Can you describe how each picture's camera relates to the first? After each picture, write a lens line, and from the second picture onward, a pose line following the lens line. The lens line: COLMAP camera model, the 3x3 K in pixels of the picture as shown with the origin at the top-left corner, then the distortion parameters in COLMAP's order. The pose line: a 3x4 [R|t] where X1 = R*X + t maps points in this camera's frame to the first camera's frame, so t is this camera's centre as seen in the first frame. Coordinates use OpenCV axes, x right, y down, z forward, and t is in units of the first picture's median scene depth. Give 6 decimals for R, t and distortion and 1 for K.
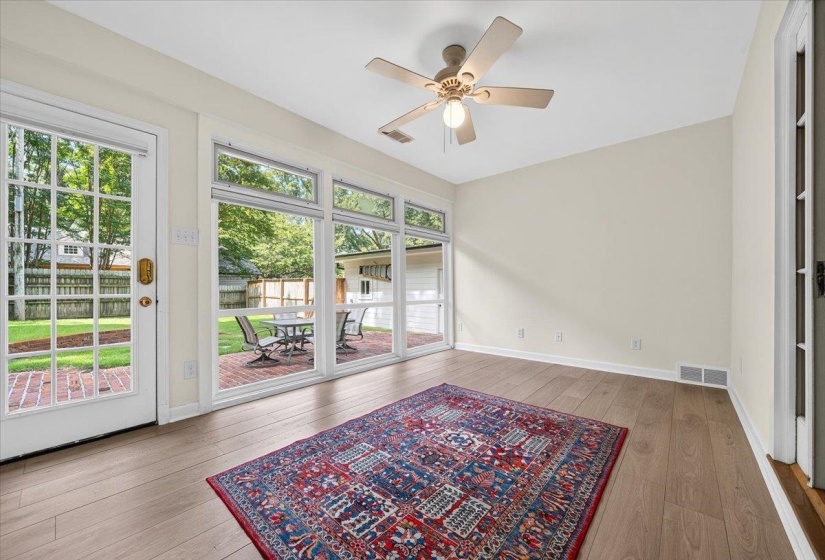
lens RADIAL K [[301.2, 0, 410.6], [0, 301.2, 287.0], [0, 0, 1]] dist [-0.001442, -0.000024]
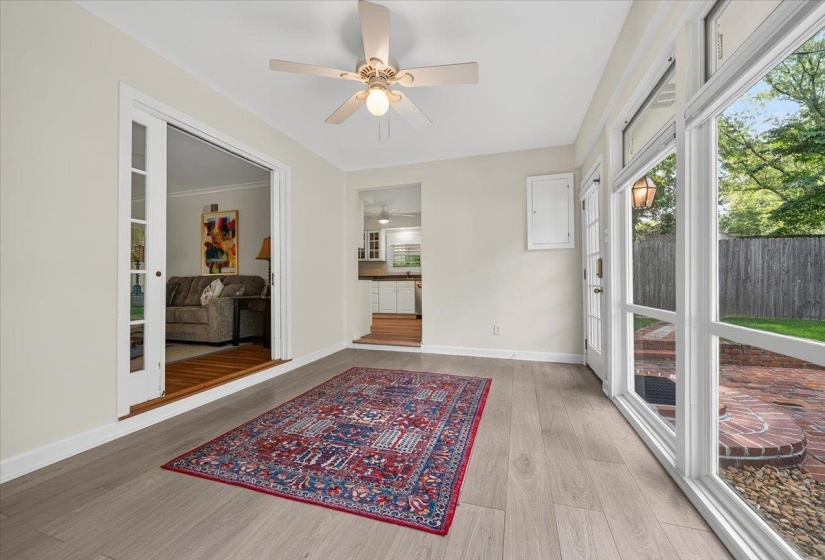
lens RADIAL K [[301.2, 0, 414.4], [0, 301.2, 280.5], [0, 0, 1]] dist [-0.001442, -0.000024]
pose [[-0.908538, 0.005268, -0.417770, 0.465688], [0.007941, 0.999958, -0.004660, 0.004882], [0.417727, -0.007551, -0.908541, 2.028508]]
